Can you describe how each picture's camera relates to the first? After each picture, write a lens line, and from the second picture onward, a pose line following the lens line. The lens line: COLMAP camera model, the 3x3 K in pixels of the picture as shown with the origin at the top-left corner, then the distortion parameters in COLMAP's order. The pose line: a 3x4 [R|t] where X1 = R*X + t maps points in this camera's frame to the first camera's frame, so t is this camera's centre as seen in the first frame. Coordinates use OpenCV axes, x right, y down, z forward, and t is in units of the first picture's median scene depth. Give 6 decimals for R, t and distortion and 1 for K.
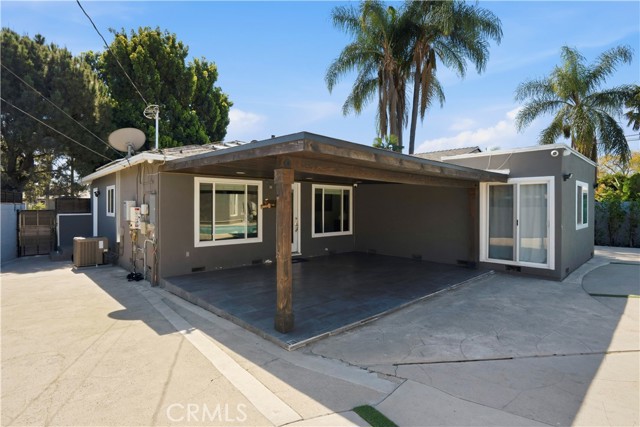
lens RADIAL K [[329.6, 0, 318.4], [0, 329.6, 203.0], [0, 0, 1]] dist [-0.012726, 0.001764]
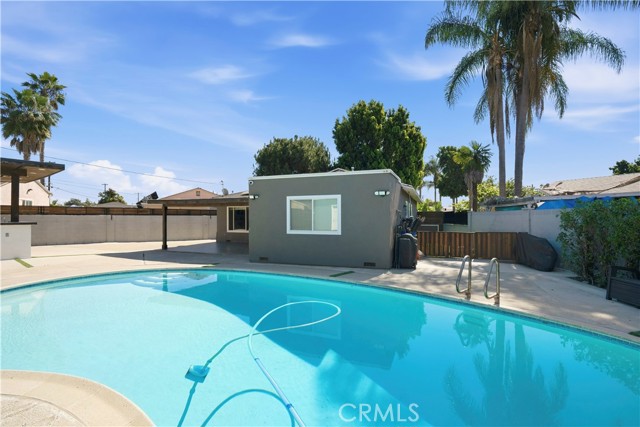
lens RADIAL K [[307.5, 0, 315.1], [0, 307.5, 216.1], [0, 0, 1]] dist [-0.036198, 0.013350]
pose [[0.425755, -0.001446, -0.904838, 1.458354], [0.006446, 0.999978, 0.001435, 0.006980], [0.904816, -0.006443, 0.425755, 0.409286]]
